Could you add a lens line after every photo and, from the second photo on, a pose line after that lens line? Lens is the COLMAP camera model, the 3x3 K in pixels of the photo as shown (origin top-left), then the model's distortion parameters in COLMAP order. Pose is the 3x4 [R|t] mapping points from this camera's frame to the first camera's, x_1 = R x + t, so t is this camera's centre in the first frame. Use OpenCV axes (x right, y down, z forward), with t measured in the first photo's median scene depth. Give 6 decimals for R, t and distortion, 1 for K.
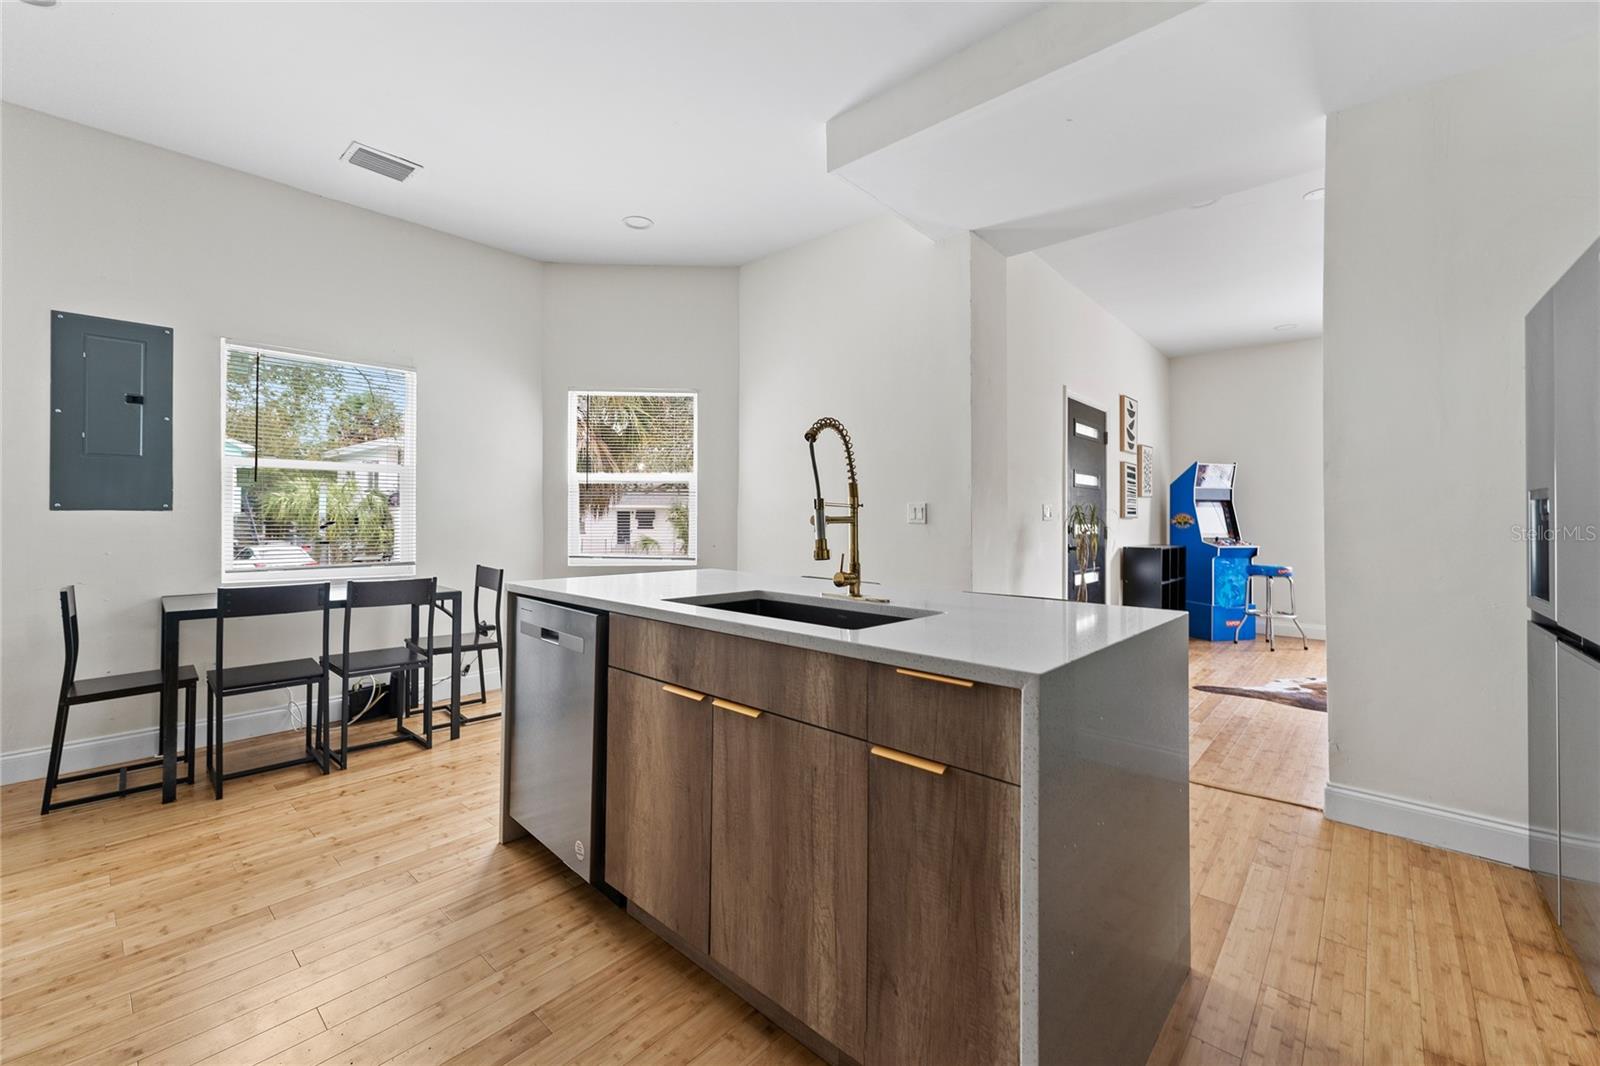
lens RADIAL K [[646.9, 0, 792.0], [0, 646.9, 510.4], [0, 0, 1]] dist [0.000364, -0.000096]
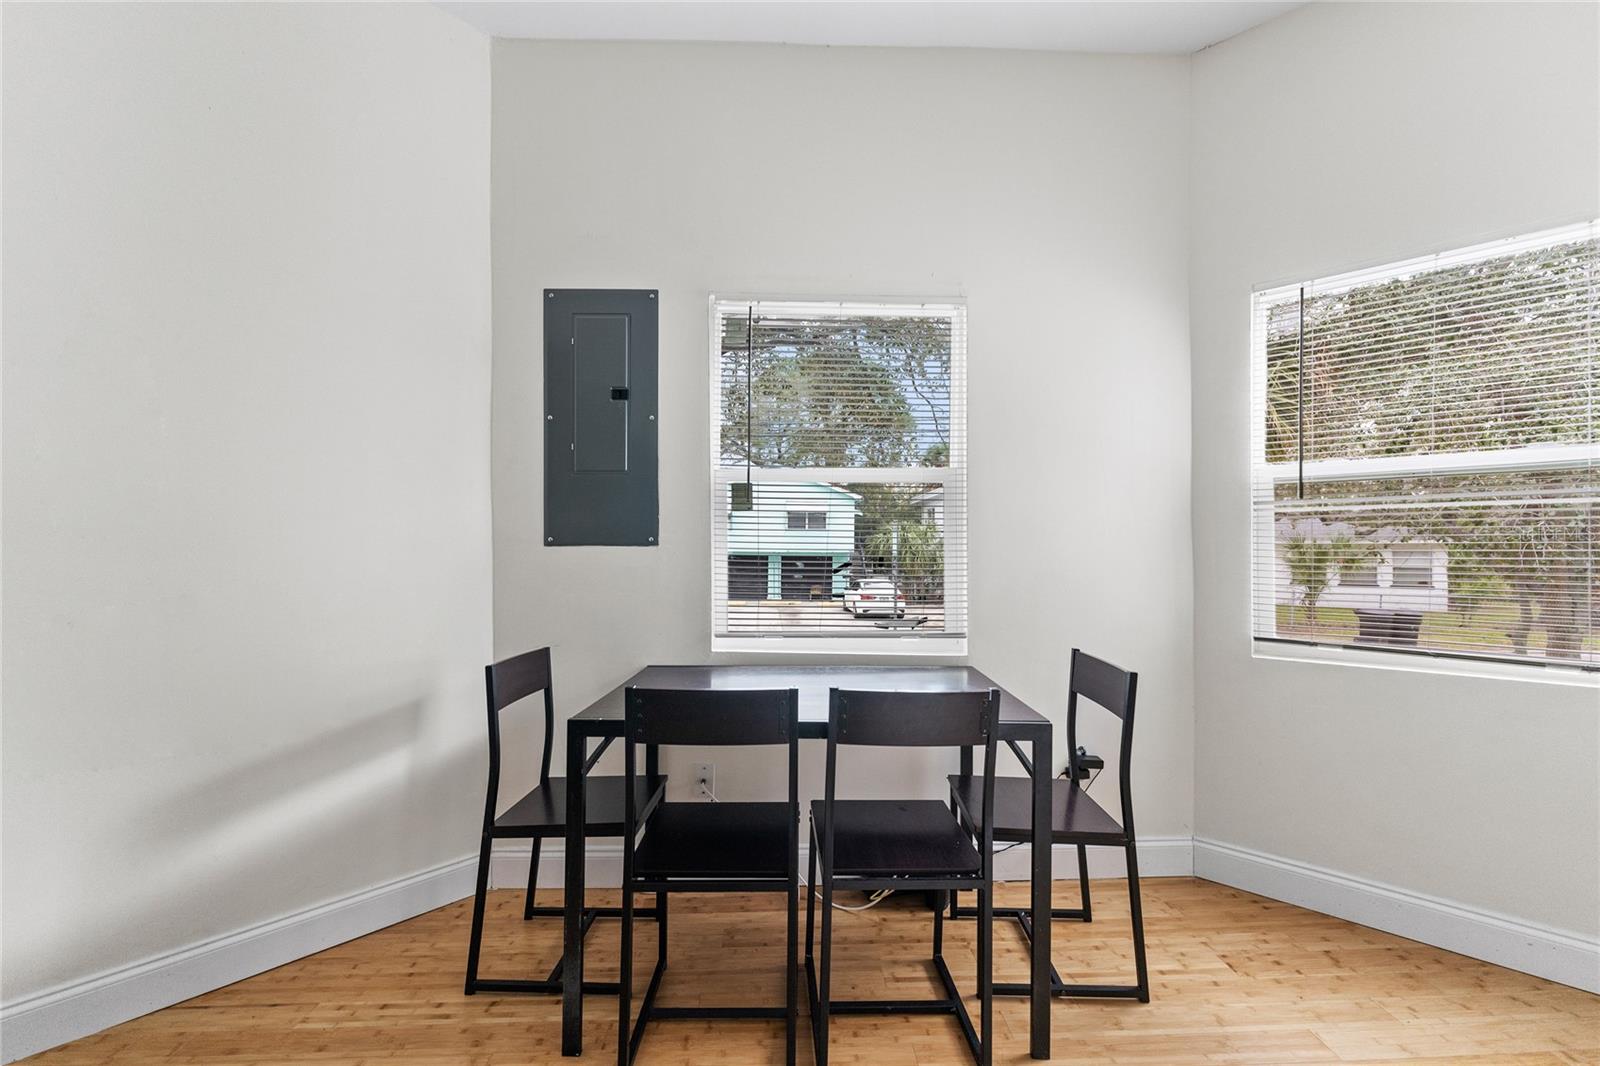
lens RADIAL K [[650.9, 0, 797.5], [0, 650.9, 551.7], [0, 0, 1]] dist [-0.001975, -0.000146]
pose [[0.694788, -0.002598, -0.719210, -0.320985], [0.006052, 0.999979, 0.002234, 0.005907], [0.719189, -0.005905, 0.694789, 0.583874]]
